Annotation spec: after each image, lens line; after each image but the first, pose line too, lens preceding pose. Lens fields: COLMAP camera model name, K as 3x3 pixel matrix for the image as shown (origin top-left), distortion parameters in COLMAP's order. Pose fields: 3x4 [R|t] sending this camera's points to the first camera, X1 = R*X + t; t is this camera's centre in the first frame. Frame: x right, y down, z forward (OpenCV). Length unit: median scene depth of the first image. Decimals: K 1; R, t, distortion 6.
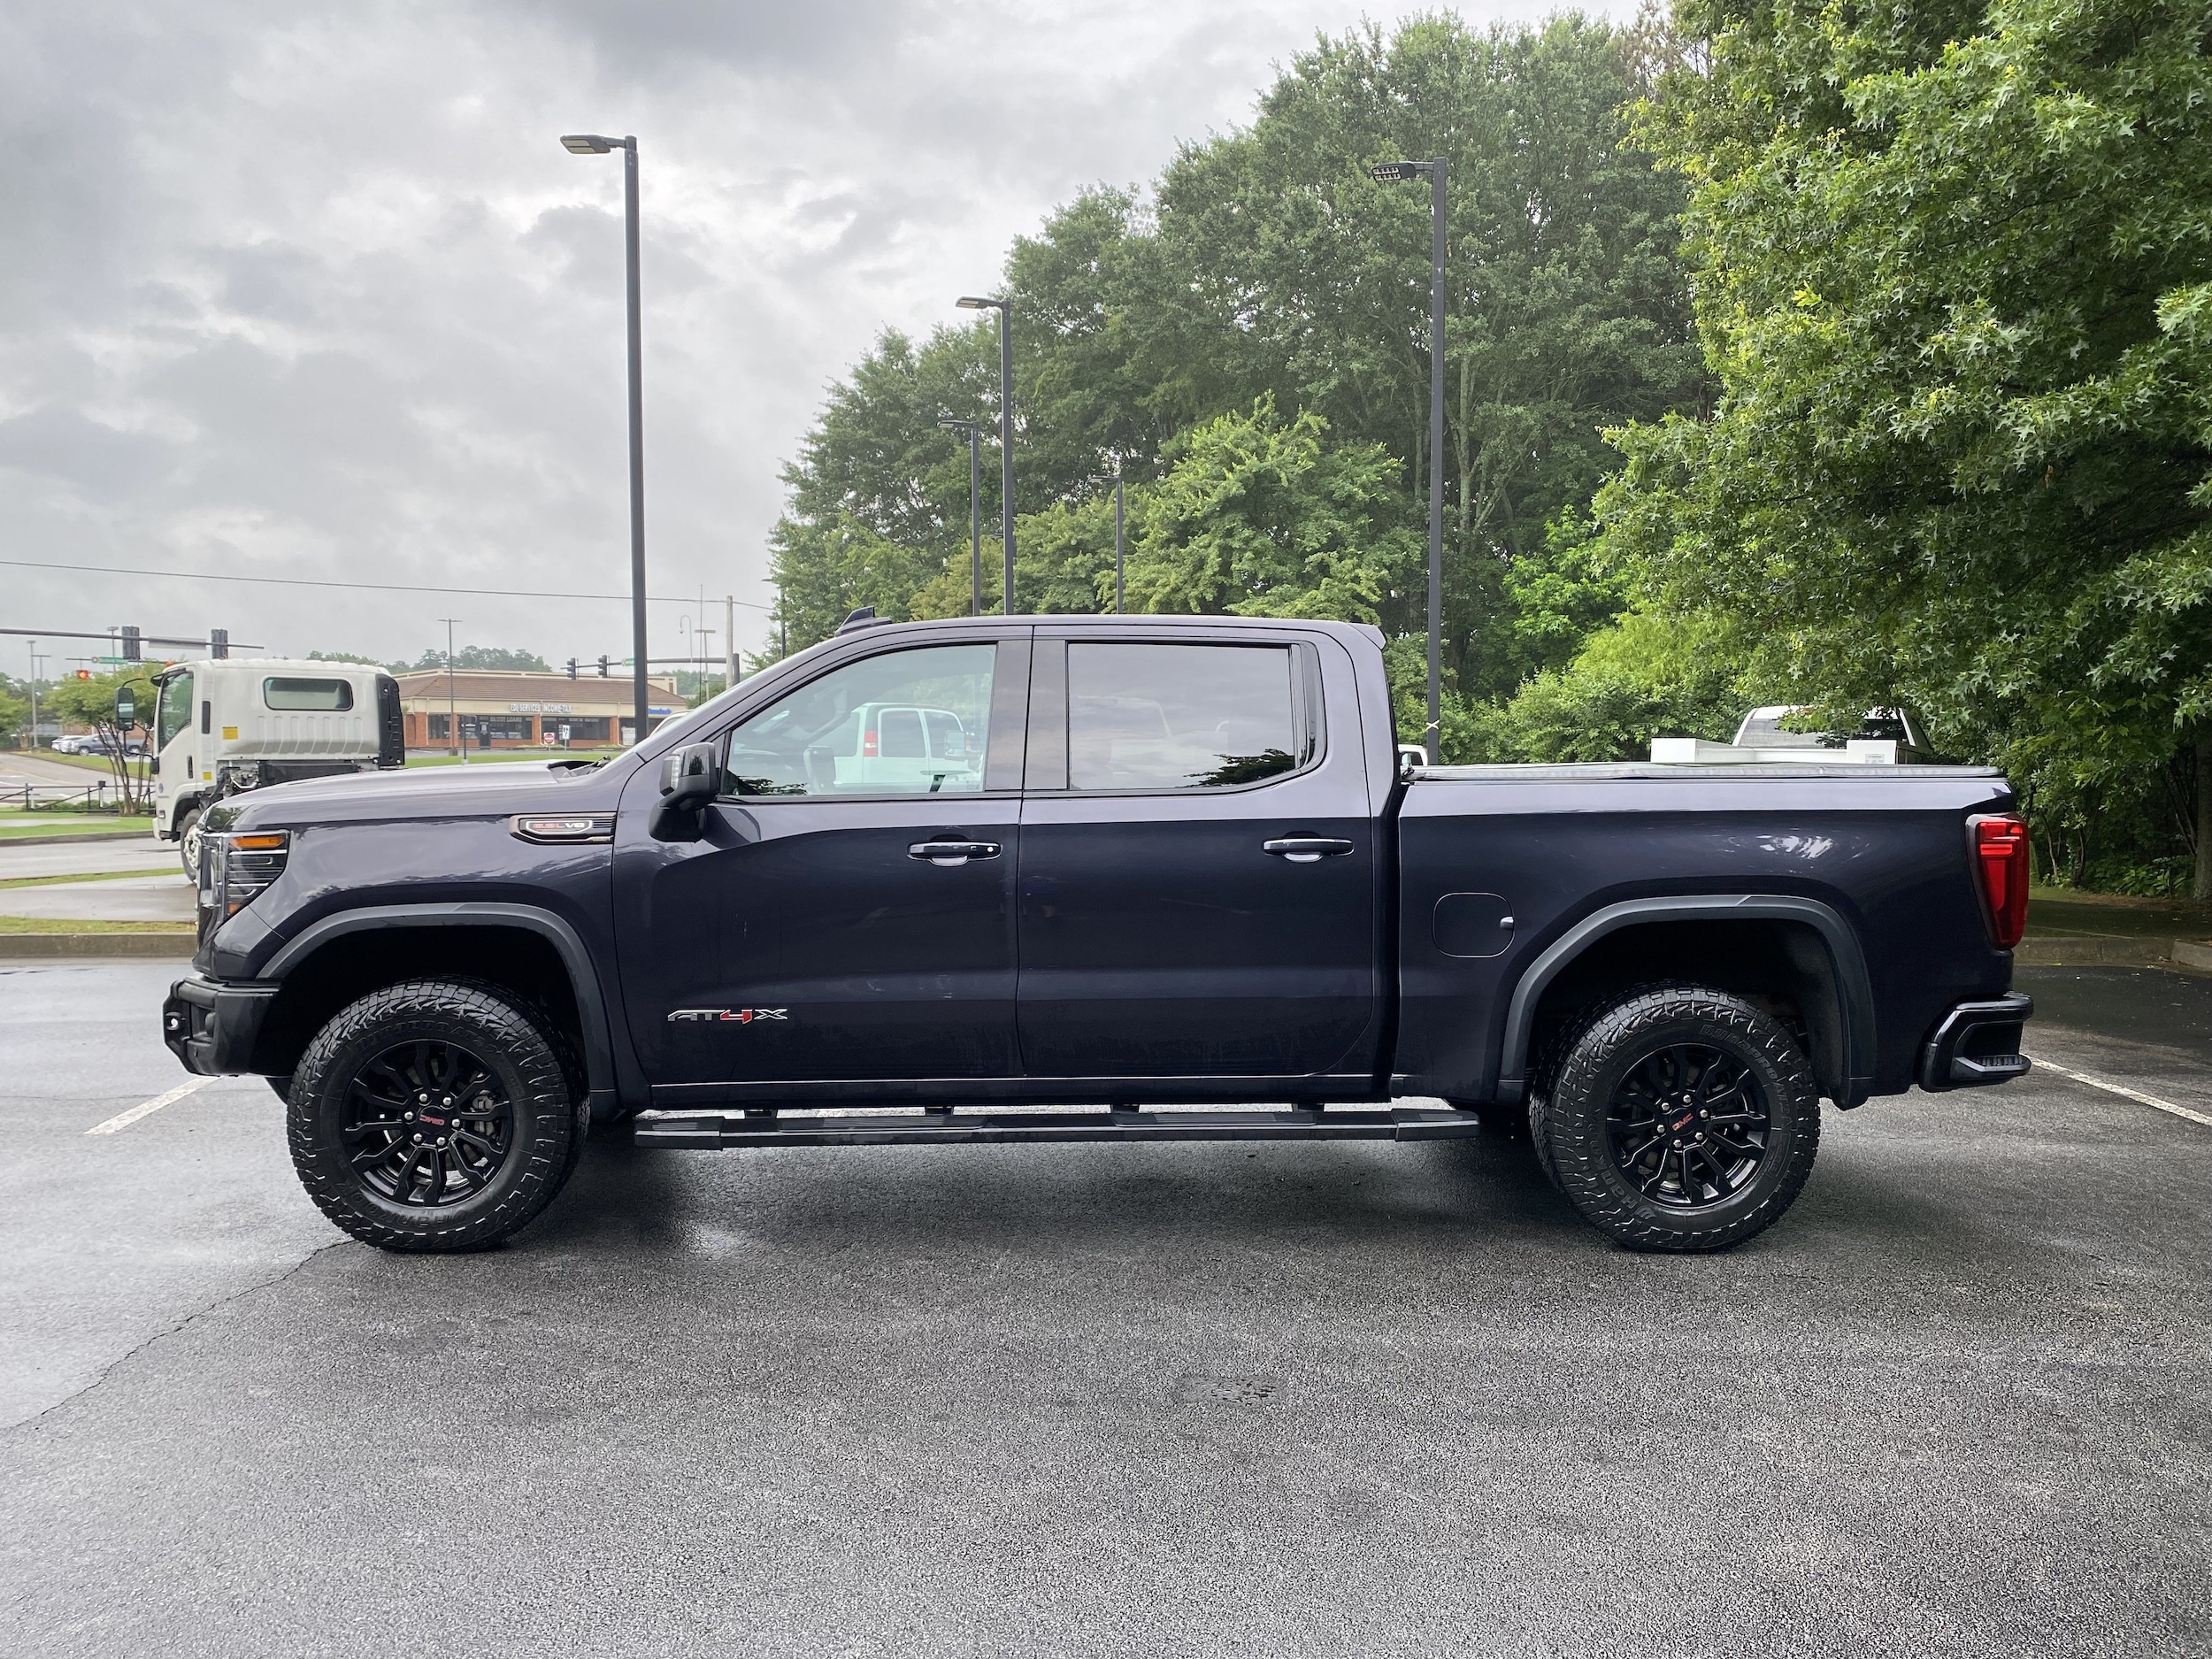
lens RADIAL K [[1683.2, 0, 1079.2], [0, 1683.2, 791.6], [0, 0, 1]] dist [0.011865, -0.016862]
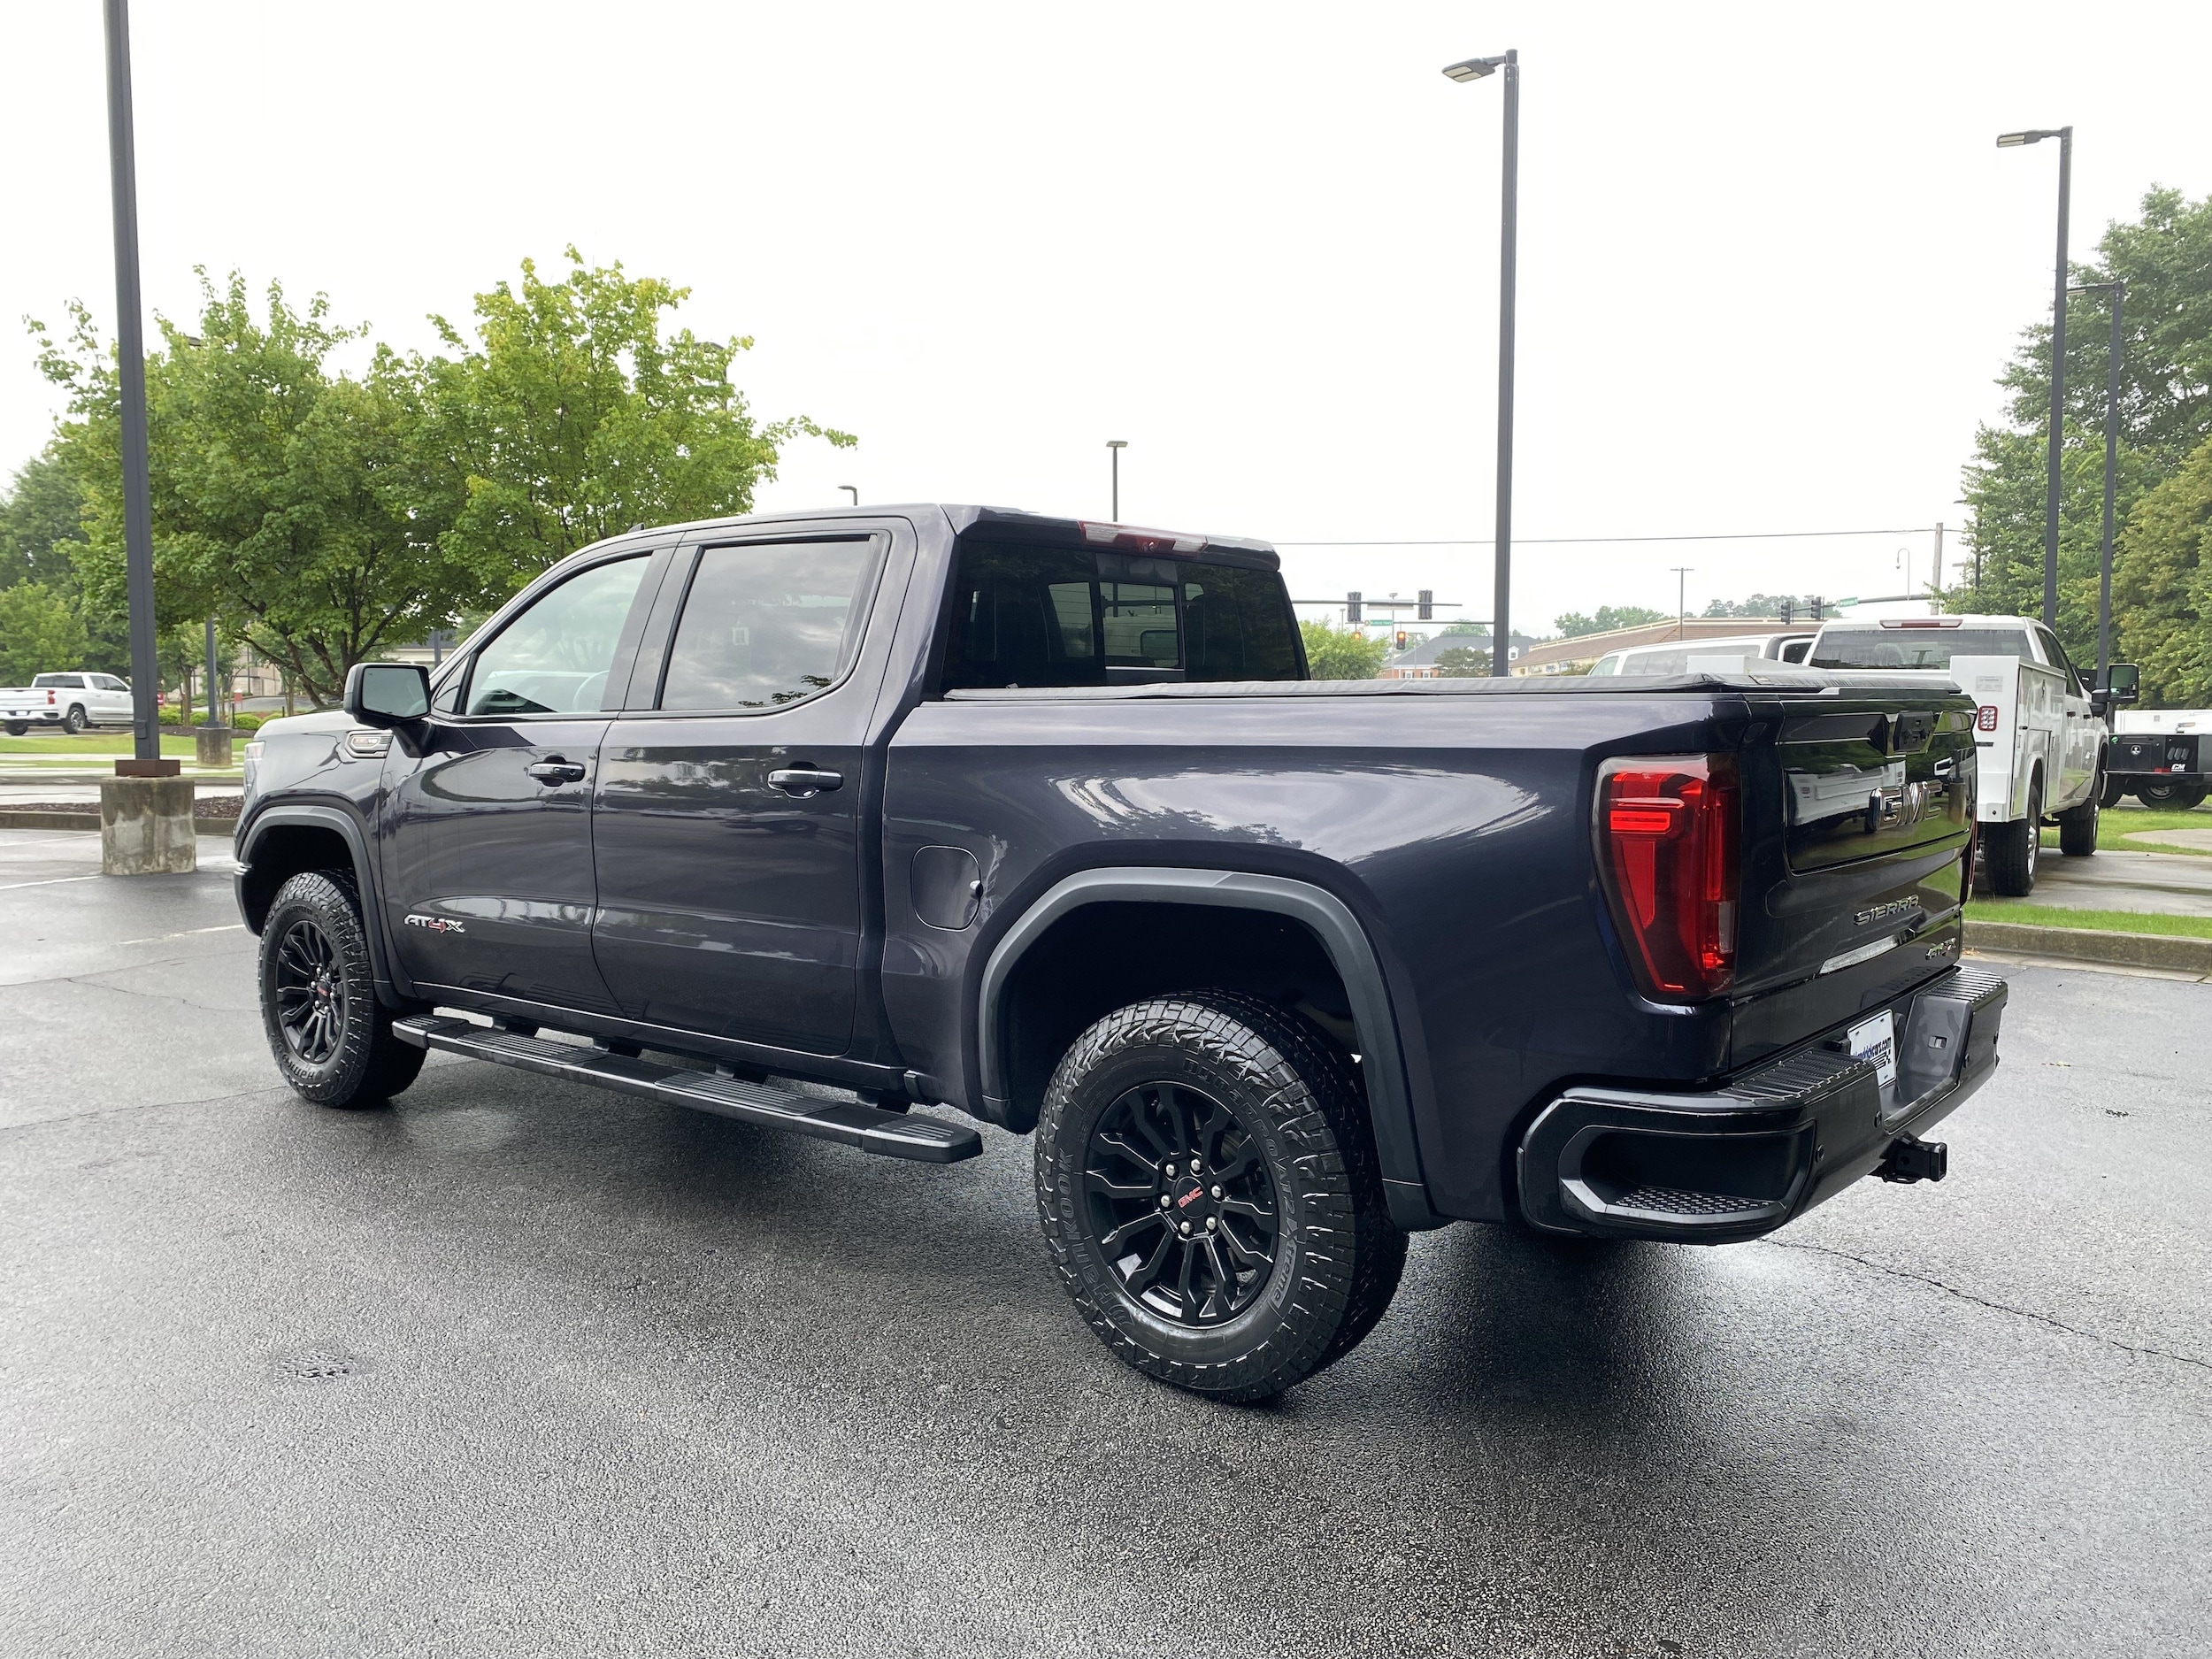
lens RADIAL K [[1683.2, 0, 1071.3], [0, 1683.2, 776.3], [0, 0, 1]] dist [0.011865, -0.016862]
pose [[0.742918, 0.022238, -0.669013, 0.753479], [-0.008717, 0.999685, 0.023550, 0.010194], [0.669325, -0.011664, 0.742878, 0.452365]]
